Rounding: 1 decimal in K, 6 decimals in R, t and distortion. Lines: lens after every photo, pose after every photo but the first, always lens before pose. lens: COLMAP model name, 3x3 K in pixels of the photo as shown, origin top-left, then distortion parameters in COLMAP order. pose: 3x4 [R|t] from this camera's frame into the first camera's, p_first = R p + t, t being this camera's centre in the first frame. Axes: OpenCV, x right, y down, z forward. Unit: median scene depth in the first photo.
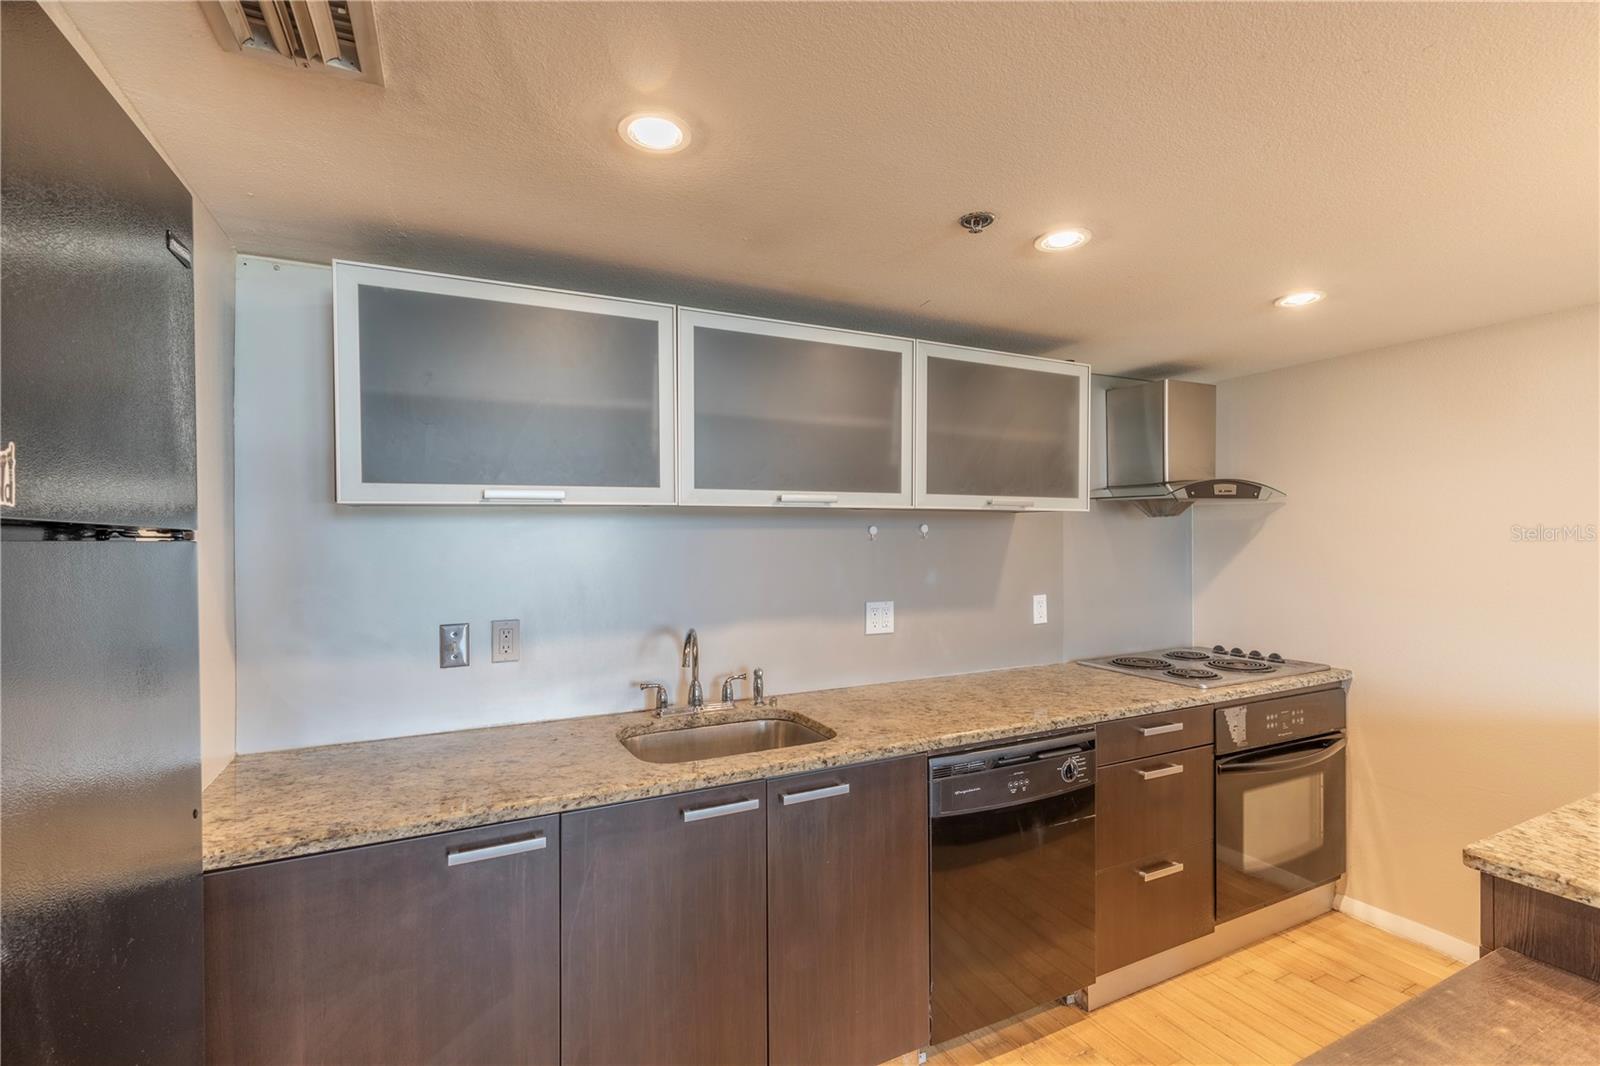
lens RADIAL K [[721.5, 0, 794.1], [0, 721.5, 530.3], [0, 0, 1]] dist [0.007881, -0.002205]
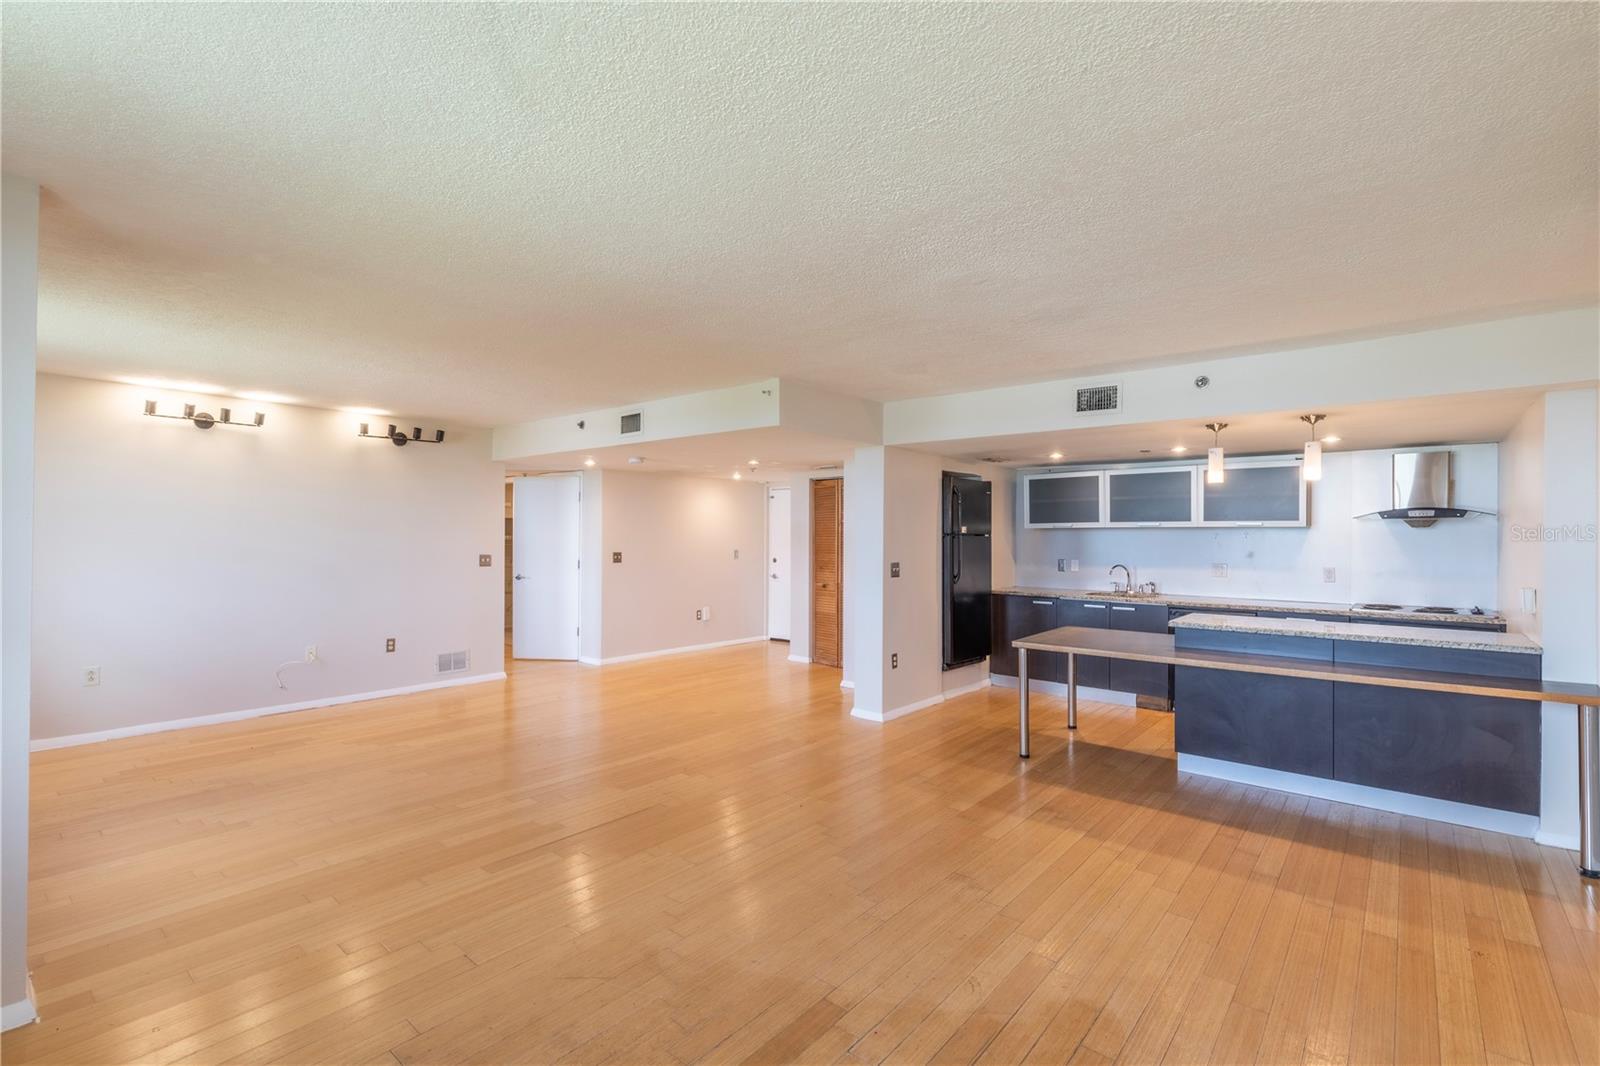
lens RADIAL K [[721.5, 0, 797.8], [0, 721.5, 535.2], [0, 0, 1]] dist [0.007881, -0.002205]
pose [[0.394456, 0.007641, -0.918883, 1.973230], [0.000419, 0.999964, 0.008495, -0.021267], [0.918915, -0.003736, 0.394438, -1.395703]]
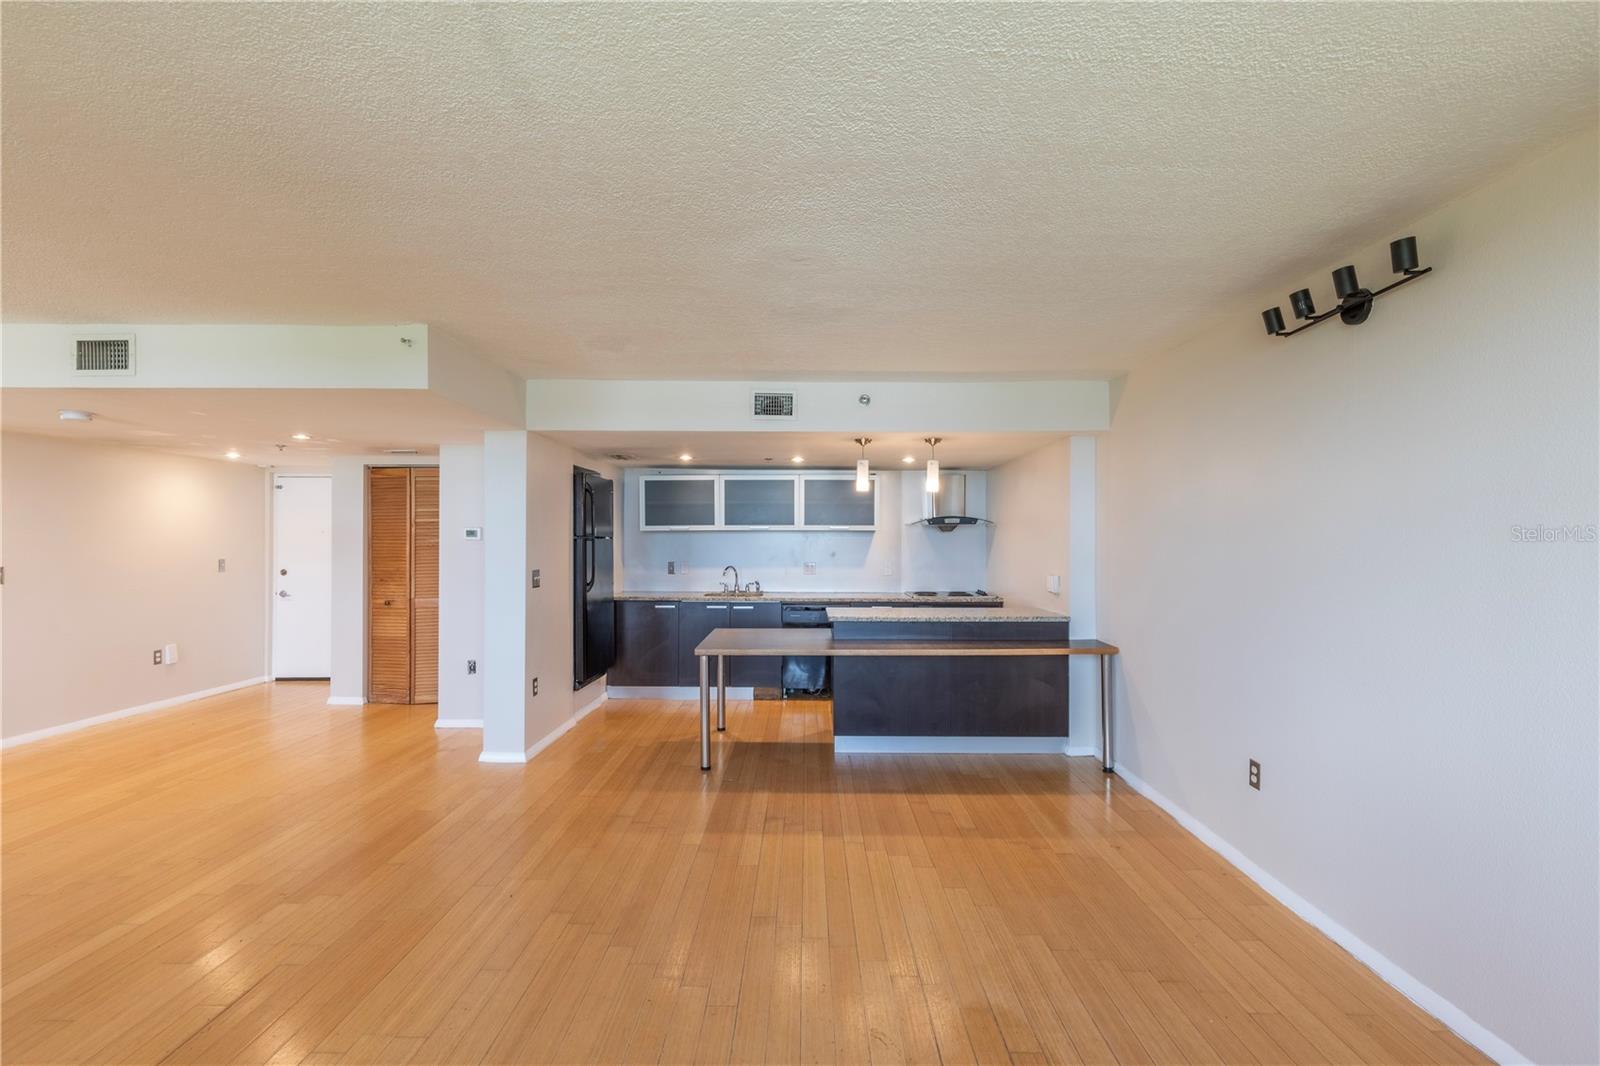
lens RADIAL K [[721.5, 0, 798.6], [0, 721.5, 536.5], [0, 0, 1]] dist [0.007881, -0.002205]
pose [[0.889104, 0.005354, -0.457673, 1.472757], [-0.003516, 0.999982, 0.004867, -0.016891], [0.457691, -0.002718, 0.889107, -1.622801]]
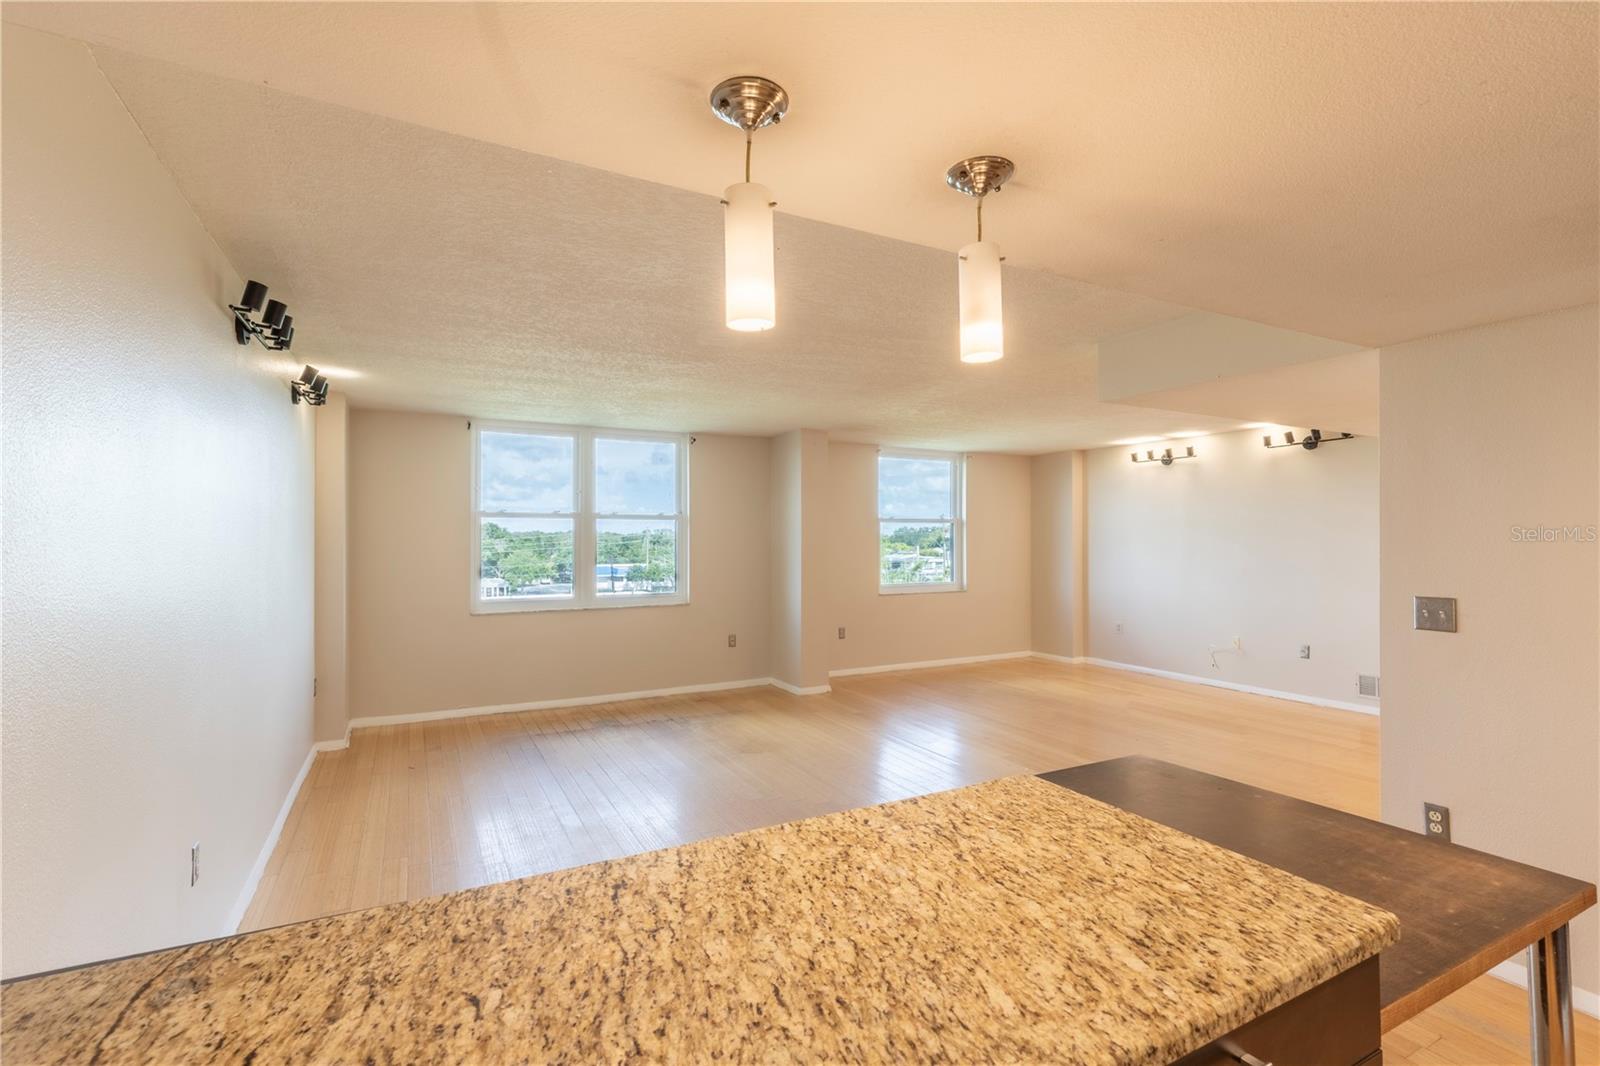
lens RADIAL K [[721.5, 0, 796.0], [0, 721.5, 529.9], [0, 0, 1]] dist [0.007881, -0.002205]
pose [[-0.999657, 0.007713, -0.025036, 0.839394], [0.008292, 0.999699, -0.023080, 0.007429], [0.024851, -0.023279, -0.999420, 0.938899]]
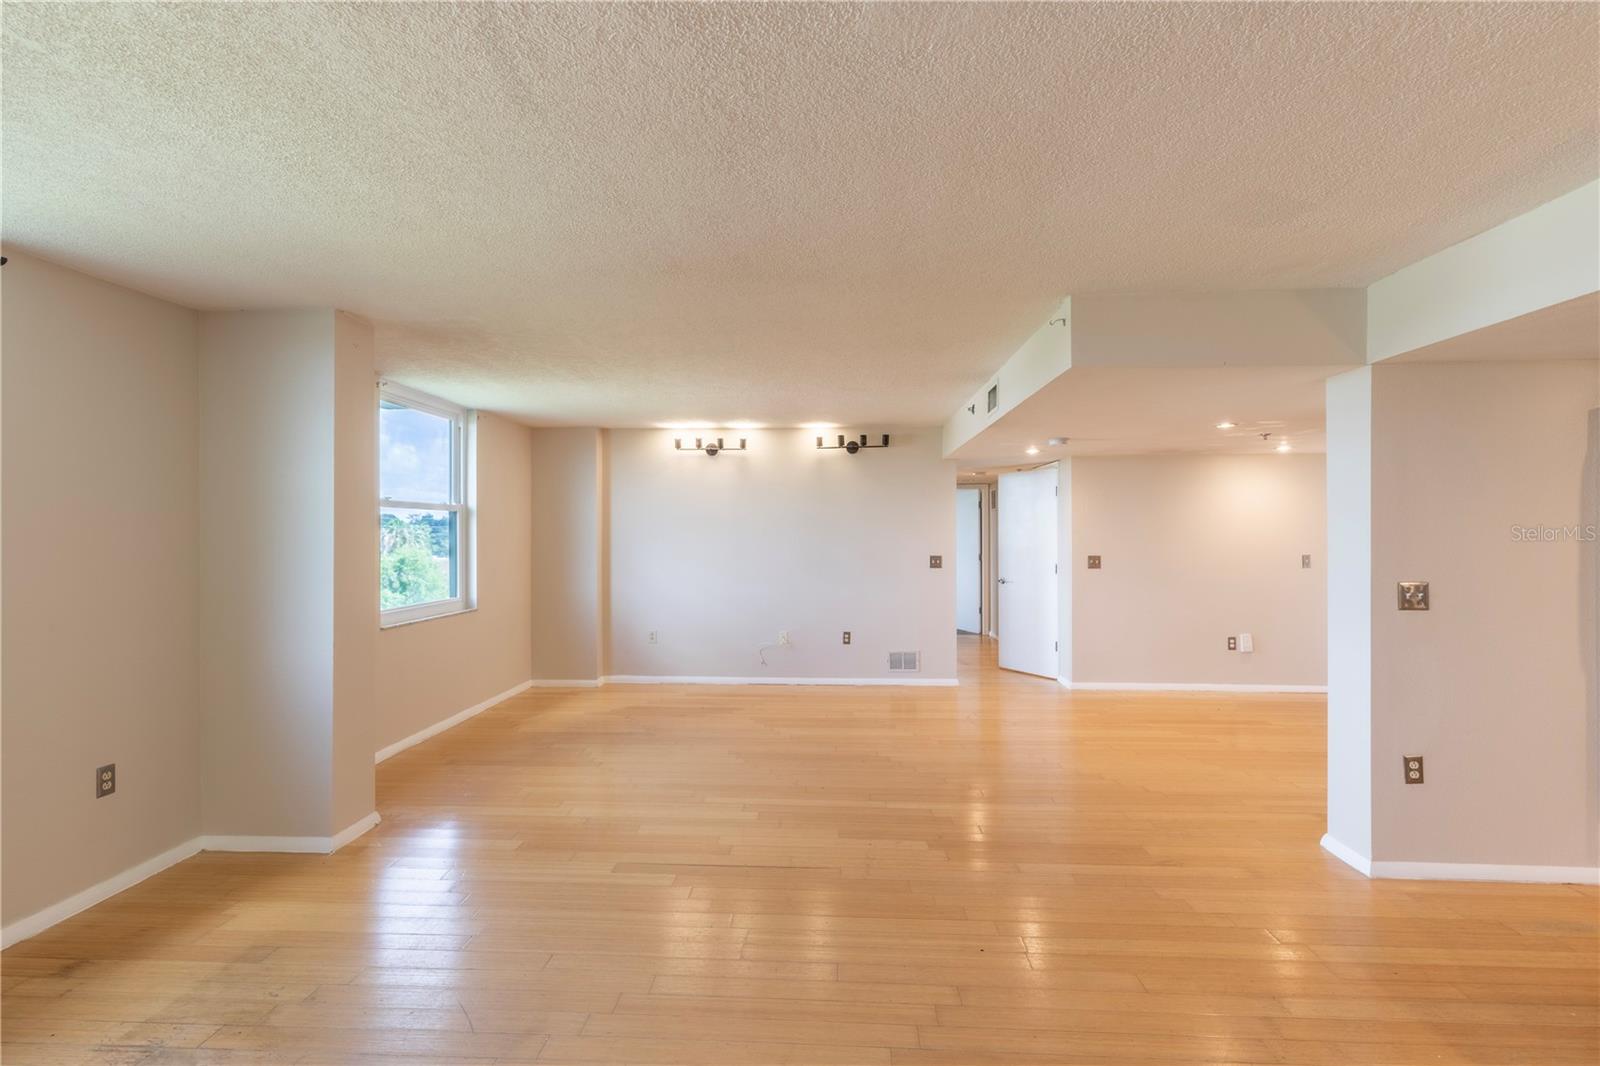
lens RADIAL K [[721.5, 0, 796.0], [0, 721.5, 535.3], [0, 0, 1]] dist [0.007881, -0.002205]
pose [[-0.498469, 0.006190, -0.866885, 1.524949], [0.013312, 0.999911, -0.000515, -0.005508], [0.866805, -0.011797, -0.498507, -0.436509]]
